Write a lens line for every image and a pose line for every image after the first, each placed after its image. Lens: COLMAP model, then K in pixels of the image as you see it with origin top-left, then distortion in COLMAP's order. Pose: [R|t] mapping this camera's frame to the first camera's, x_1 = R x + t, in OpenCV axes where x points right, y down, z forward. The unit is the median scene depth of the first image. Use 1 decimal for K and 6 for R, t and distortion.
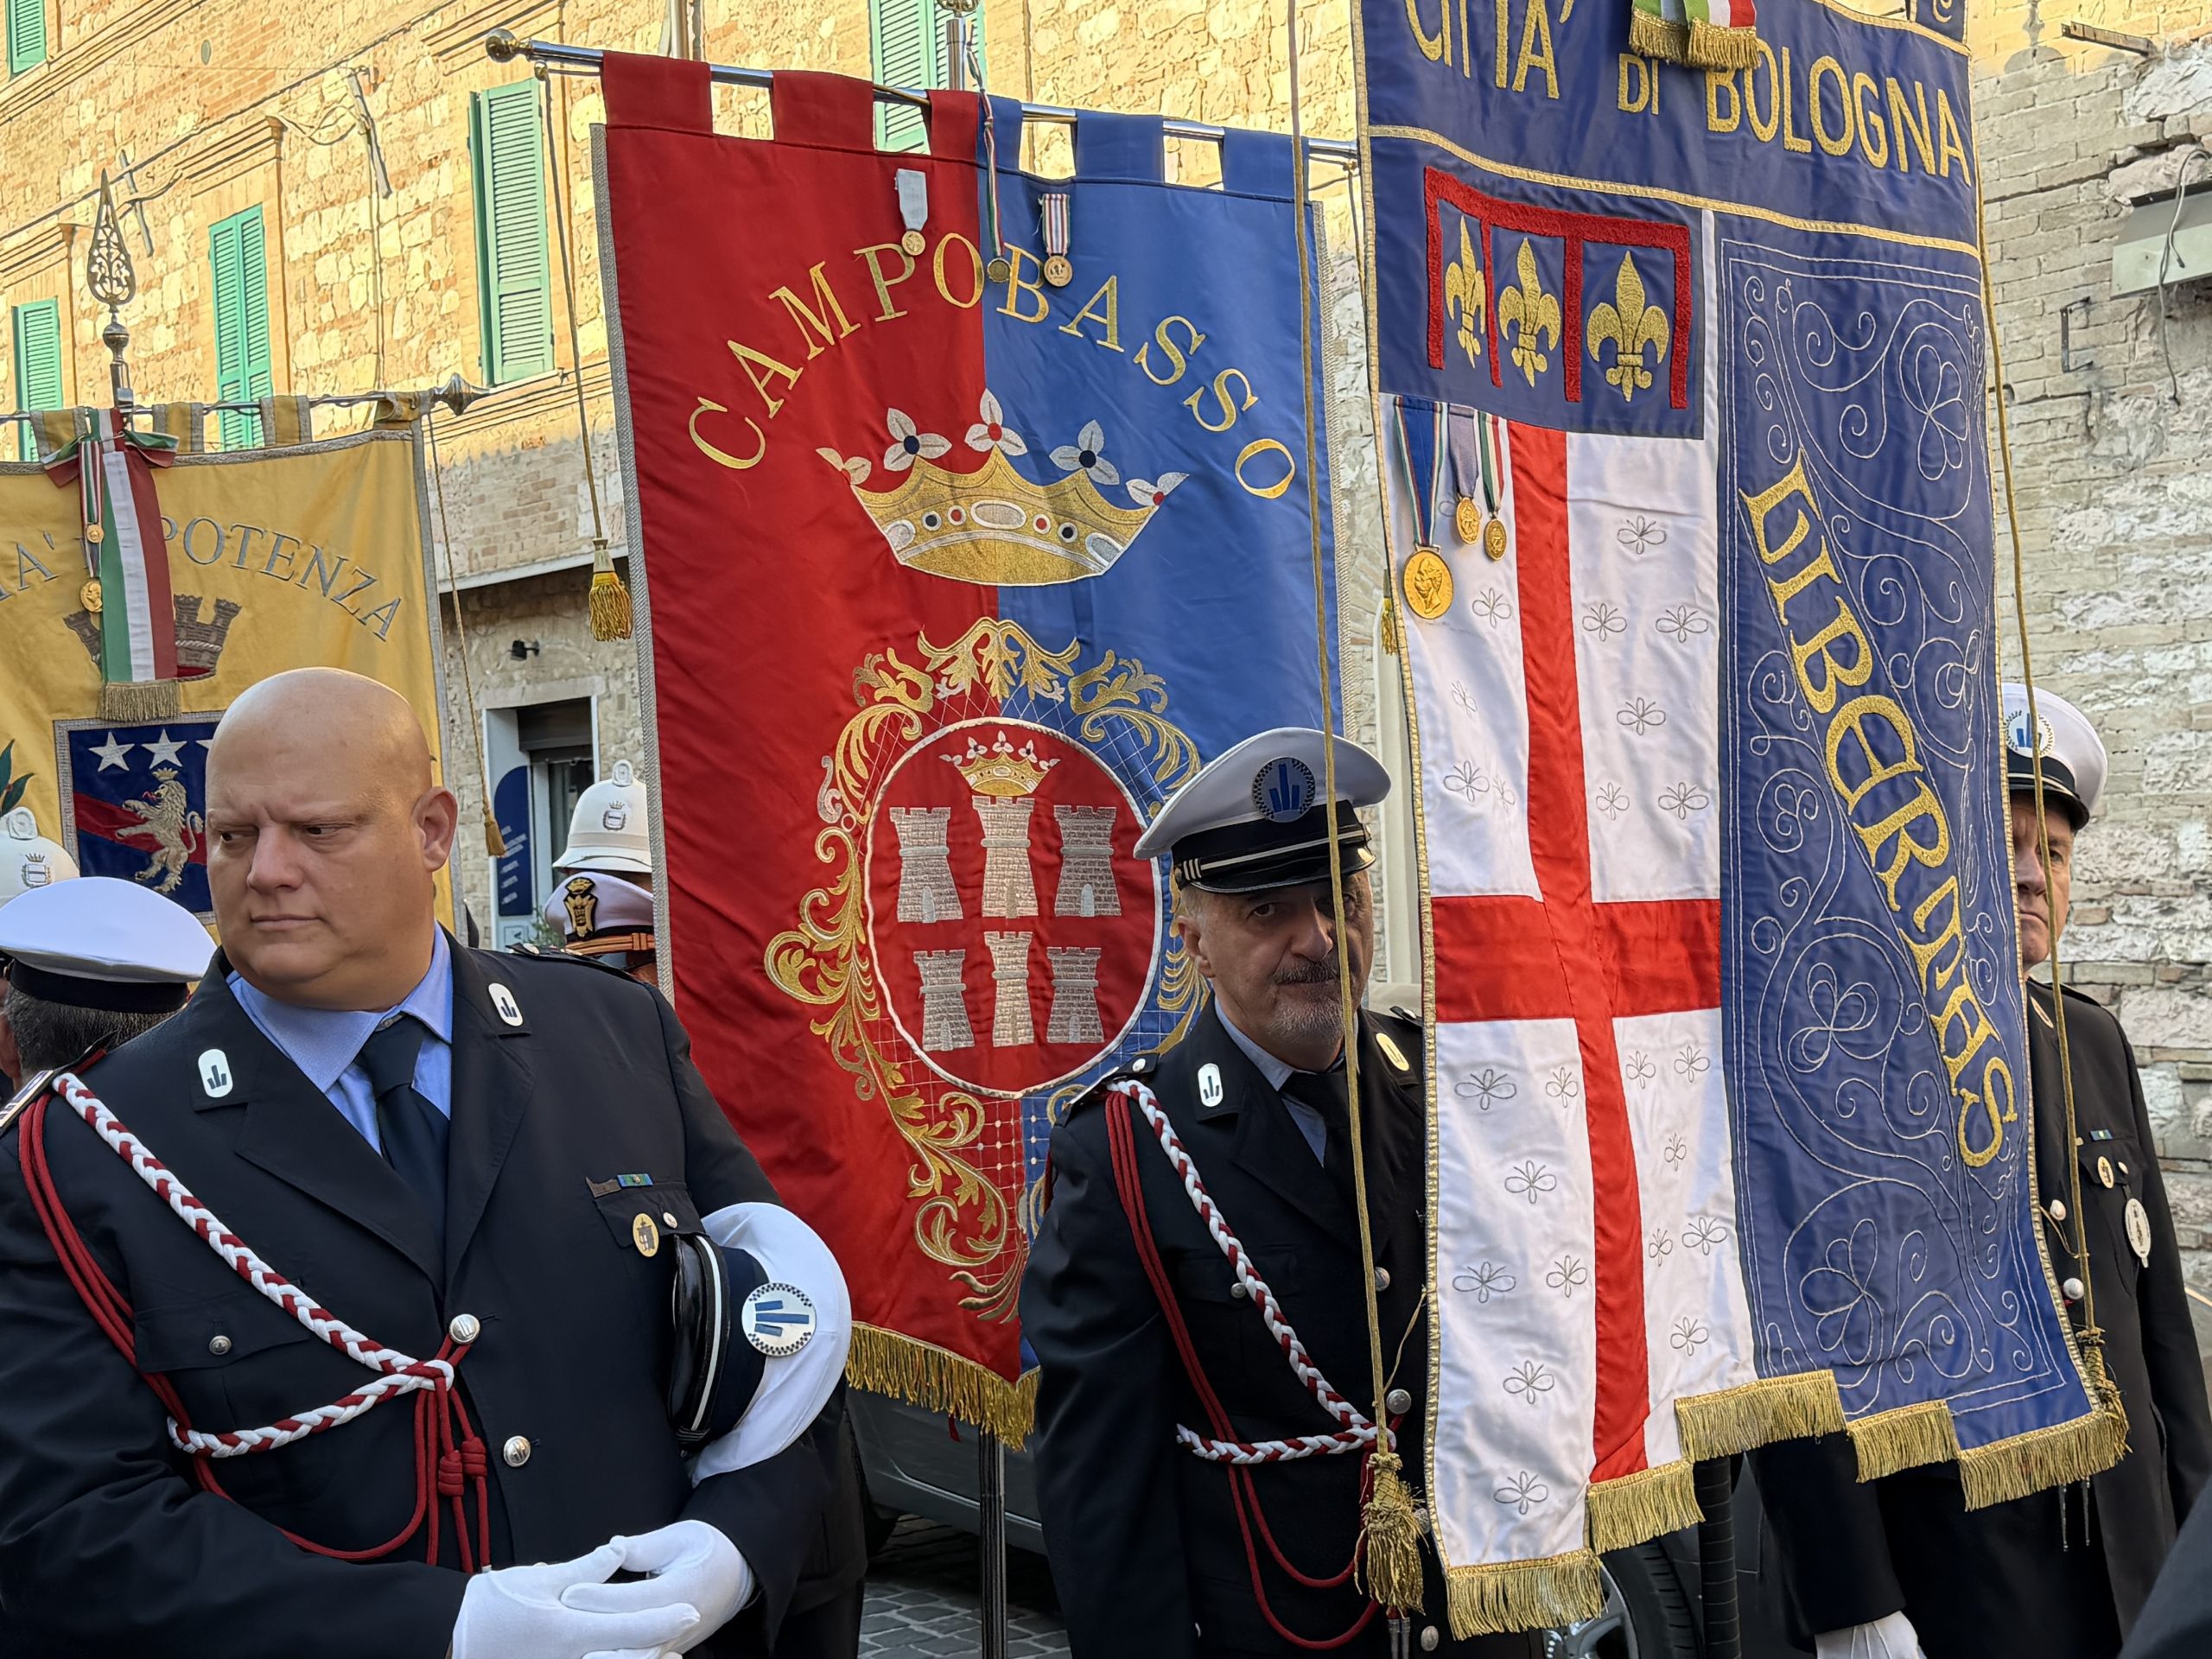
lens RADIAL K [[2806.5, 0, 1102.1], [0, 2806.5, 861.5], [0, 0, 1]] dist [0.121344, -0.221193]
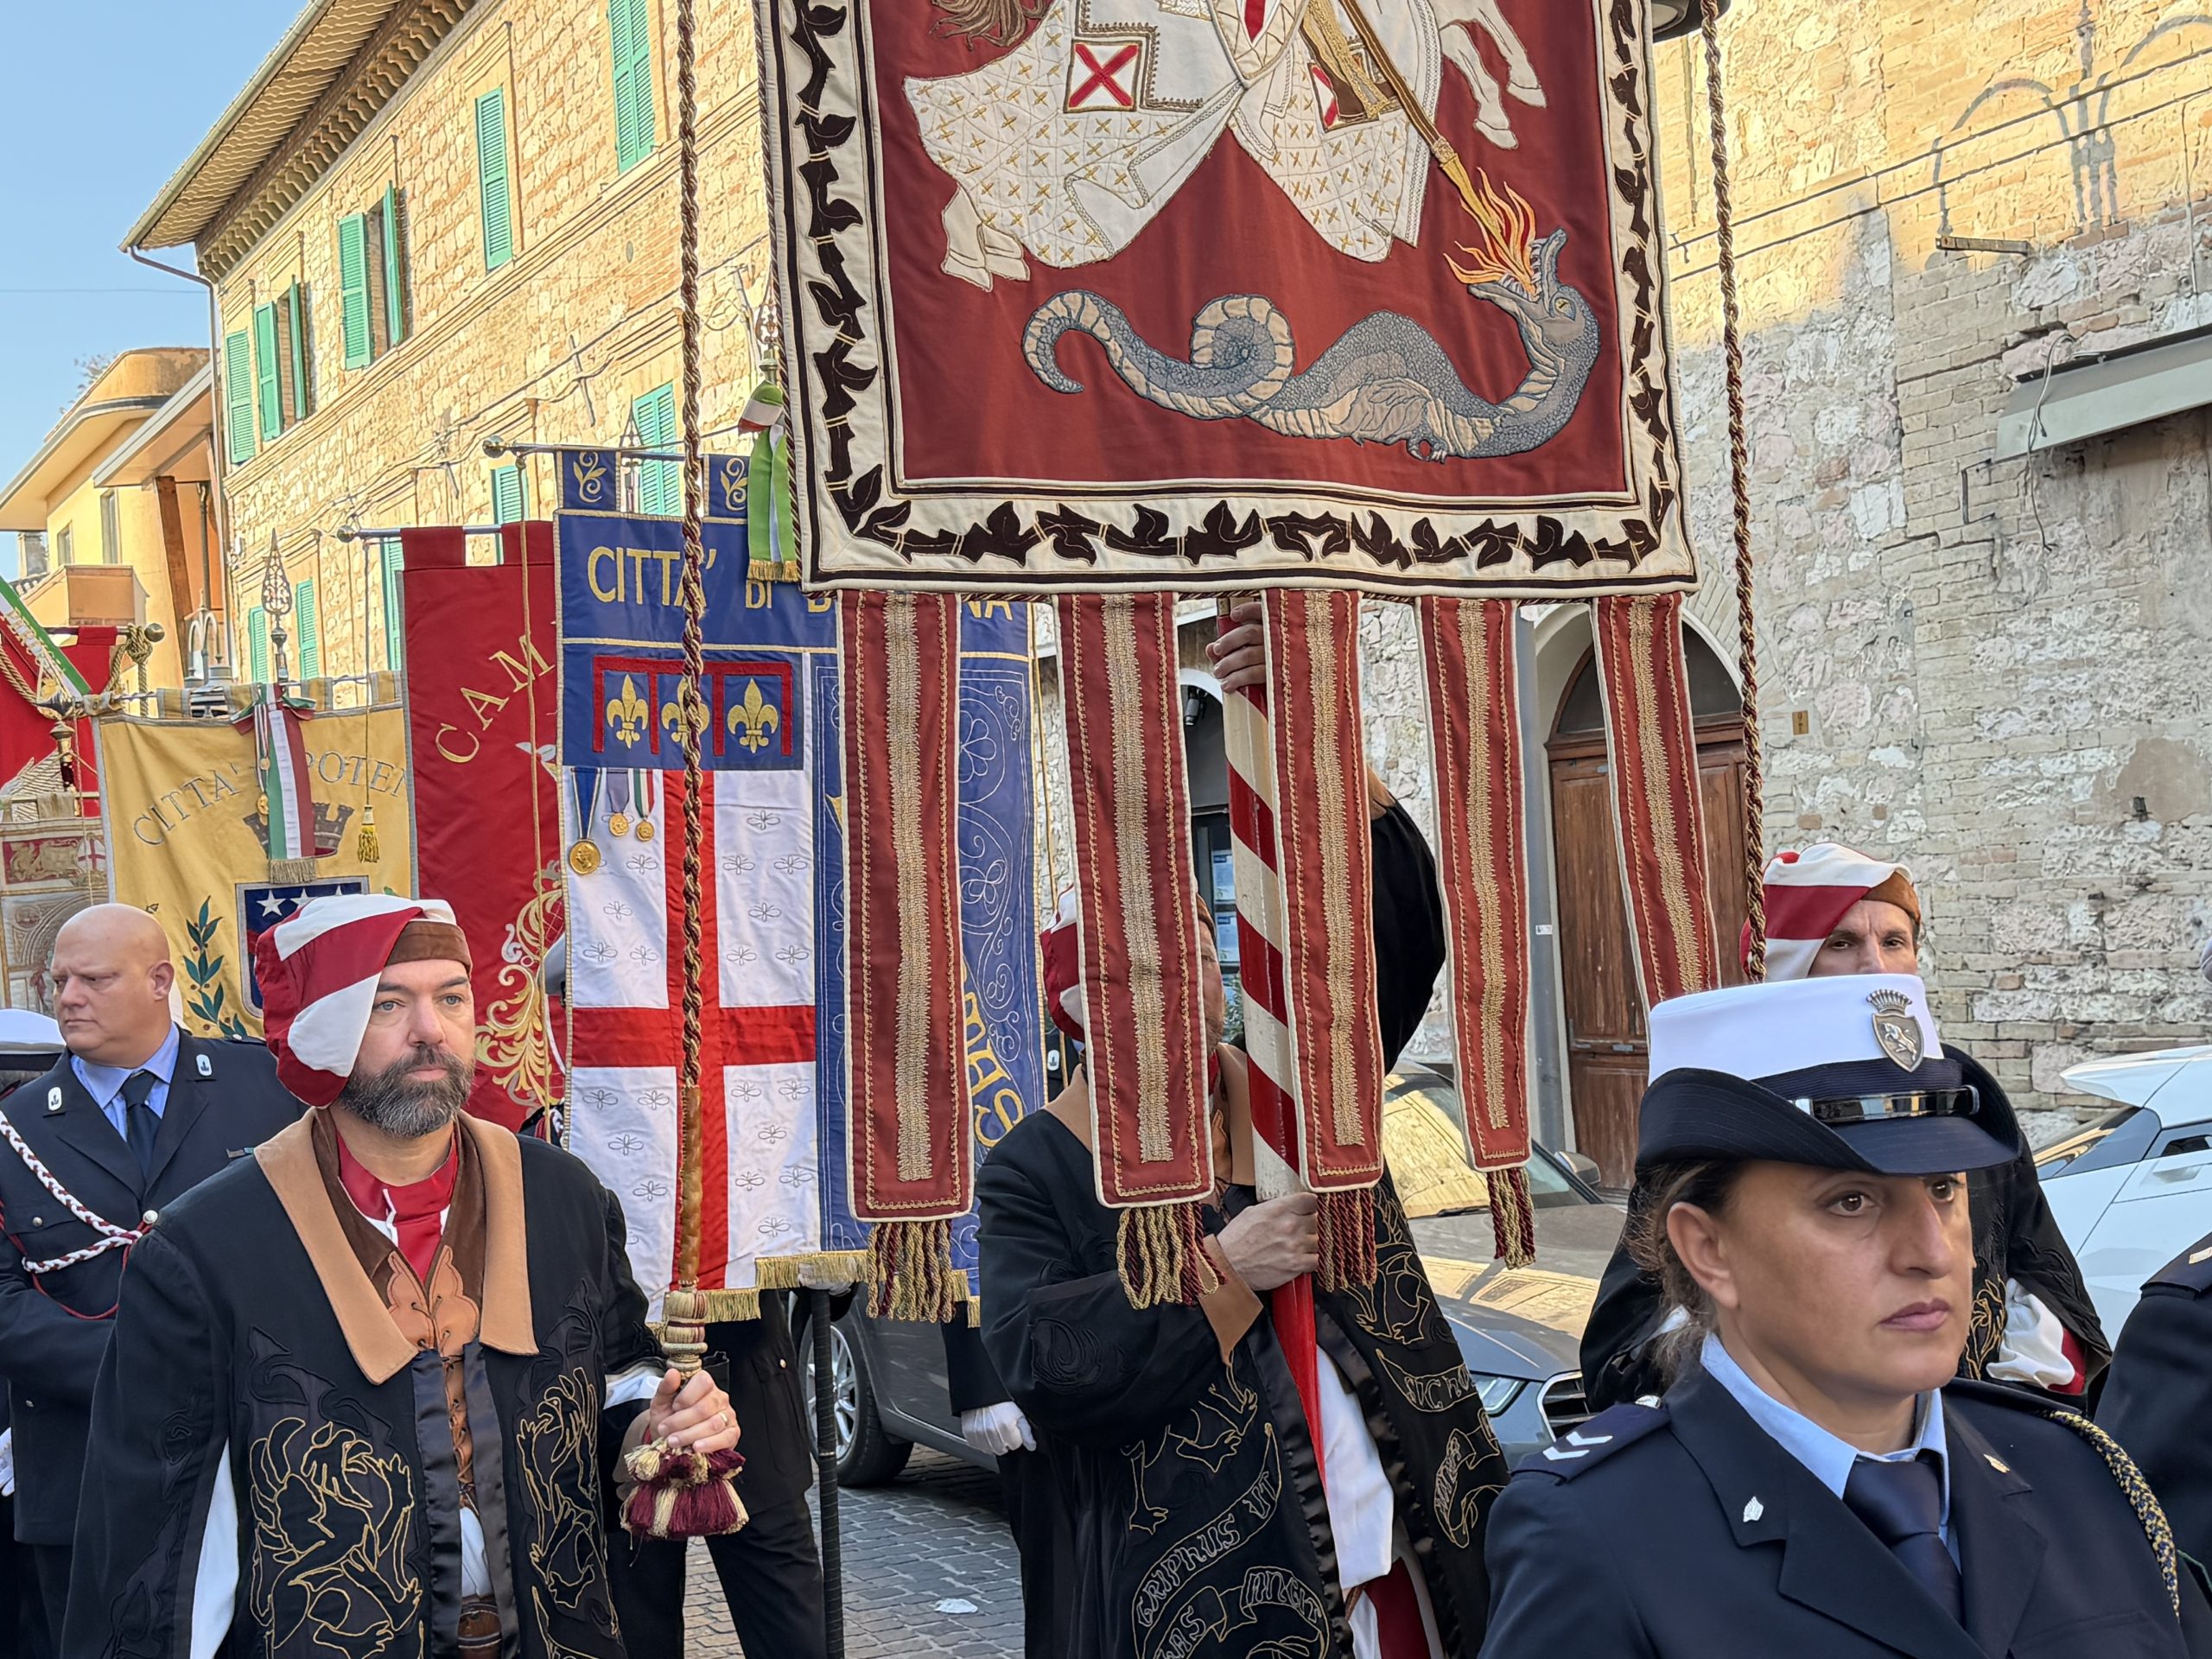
lens RADIAL K [[2806.9, 0, 1103.5], [0, 2806.9, 886.0], [0, 0, 1]] dist [0.068921, 0.005237]
pose [[0.982436, -0.020358, -0.185486, 0.204604], [0.017774, 0.999721, -0.015582, -0.009467], [0.185752, 0.012012, 0.982523, -0.227086]]
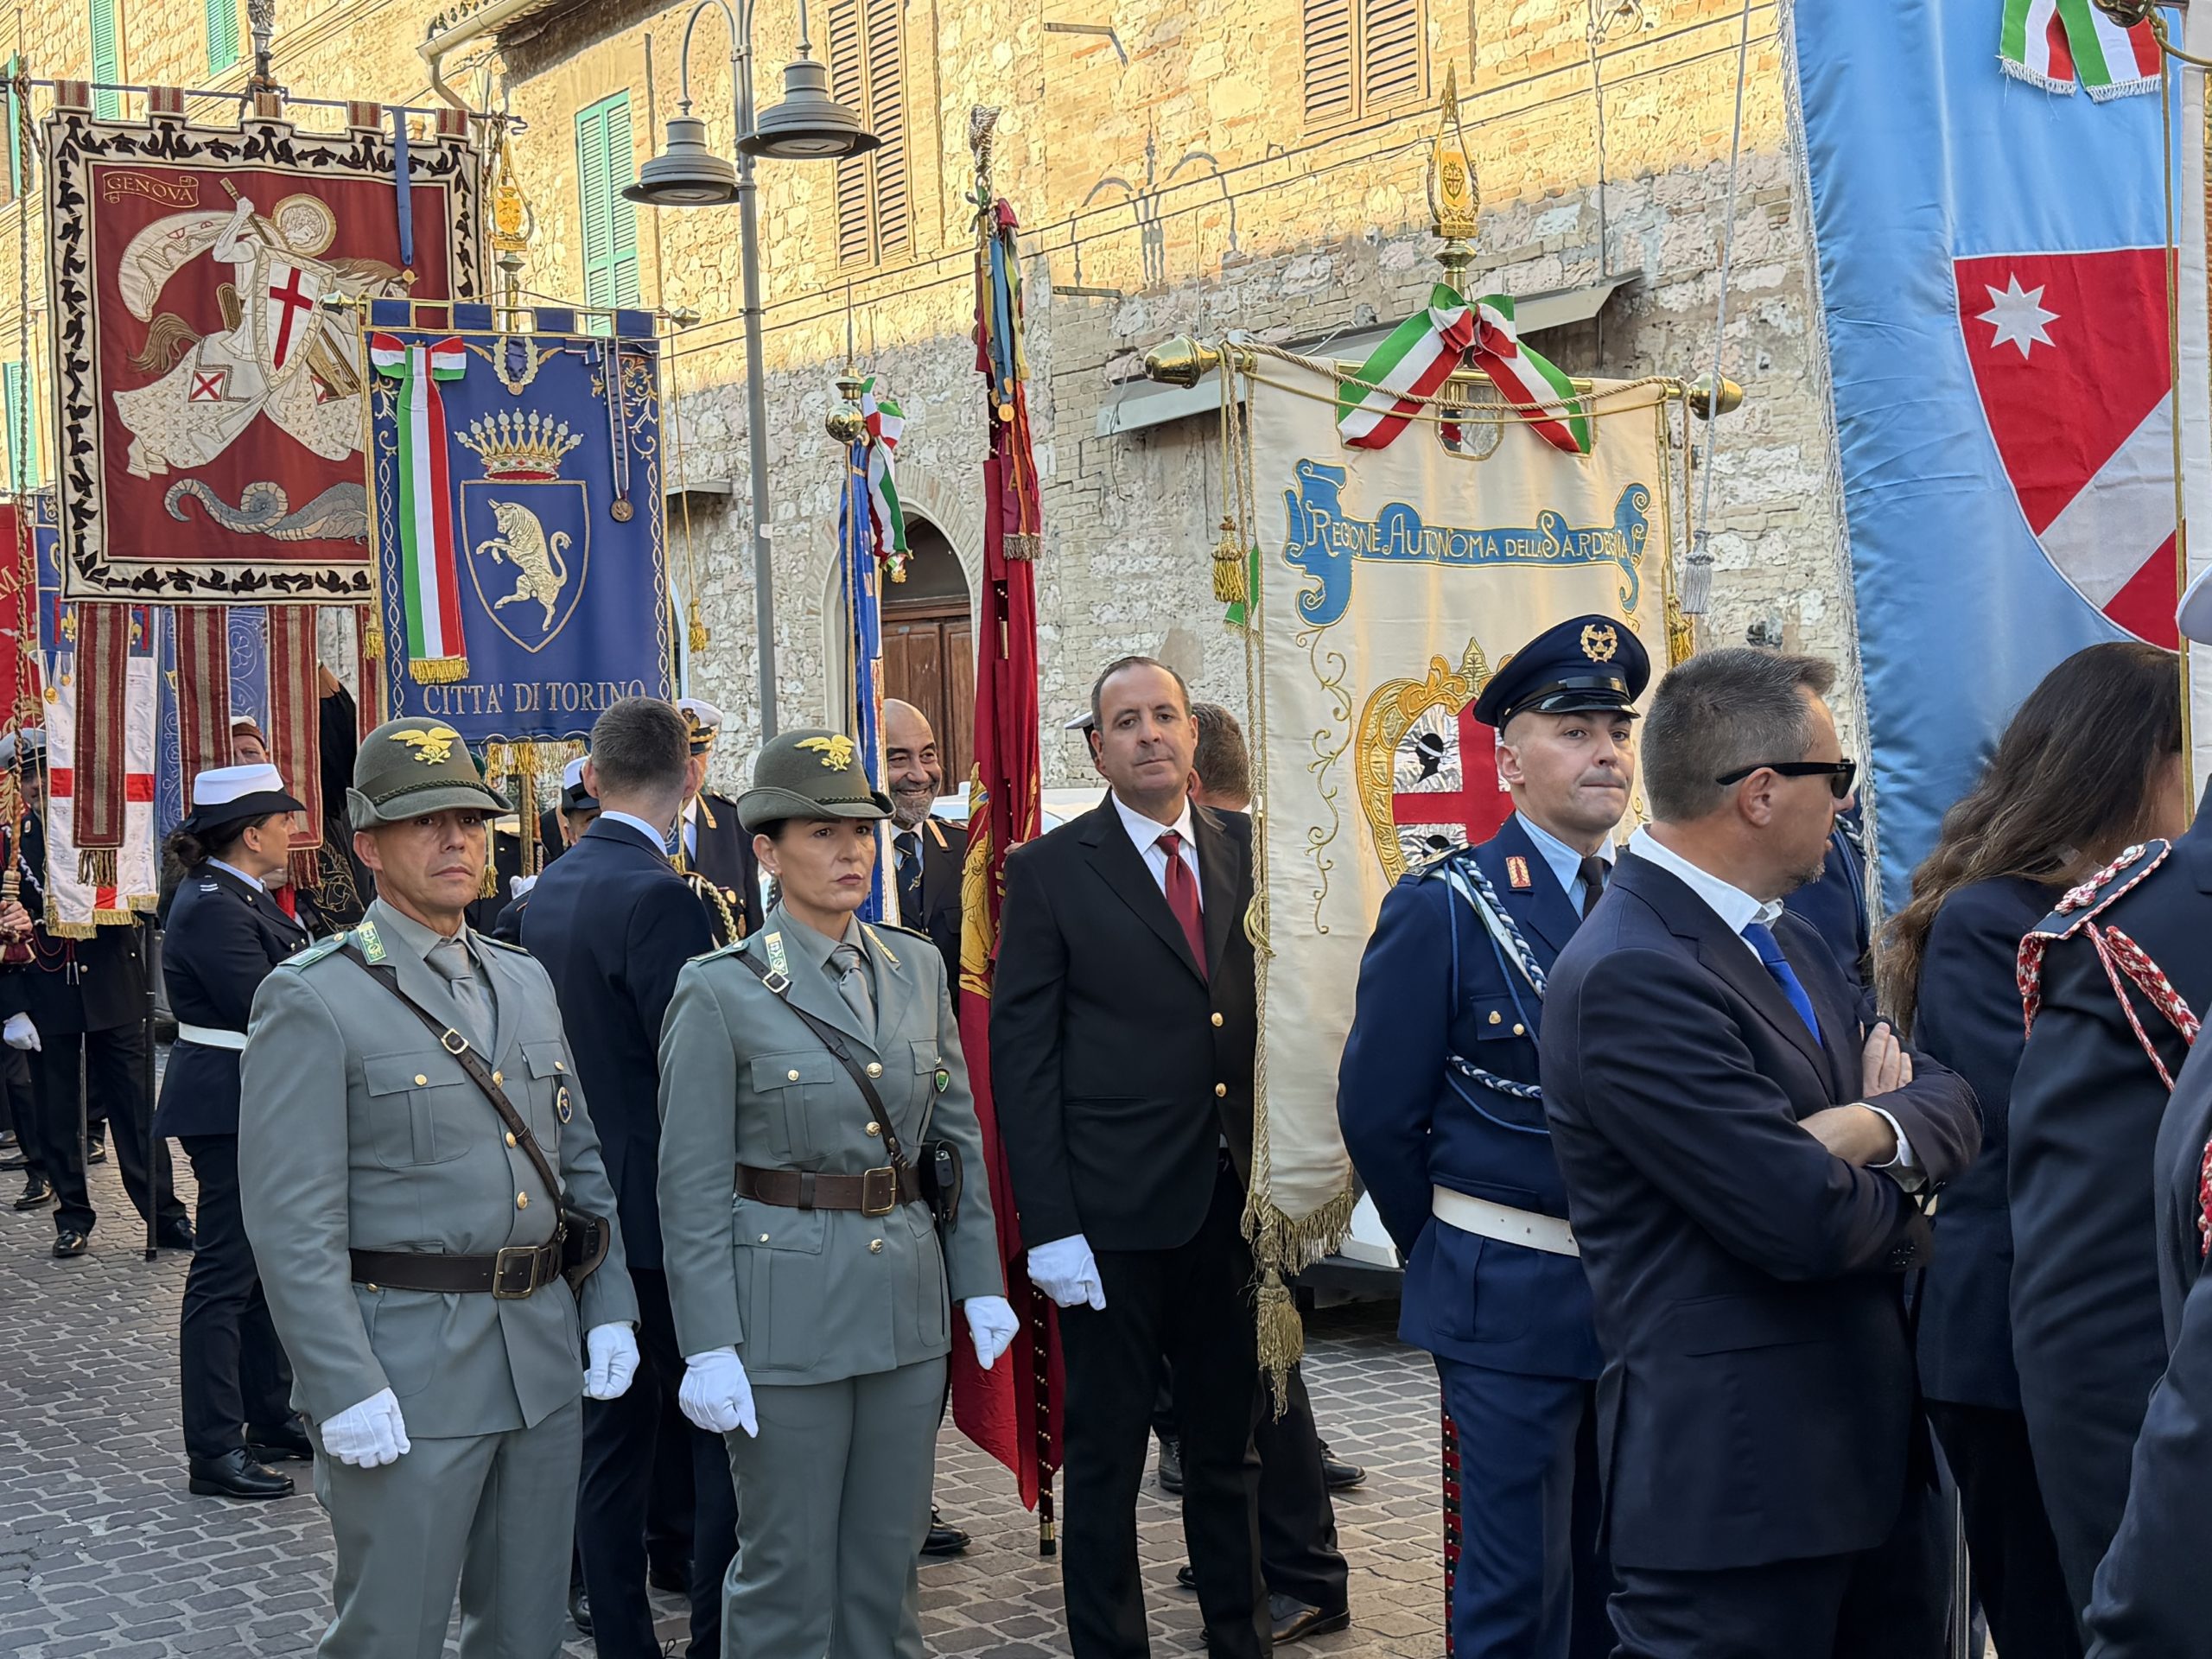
lens RADIAL K [[3263.6, 0, 1106.0], [0, 3263.6, 829.5], [0, 0, 1]] dist [0.143477, -0.116471]
pose [[0.987048, 0.020182, -0.159148, 0.590545], [-0.017492, 0.999680, 0.018286, -0.006652], [0.159466, -0.015265, 0.987085, -0.854372]]
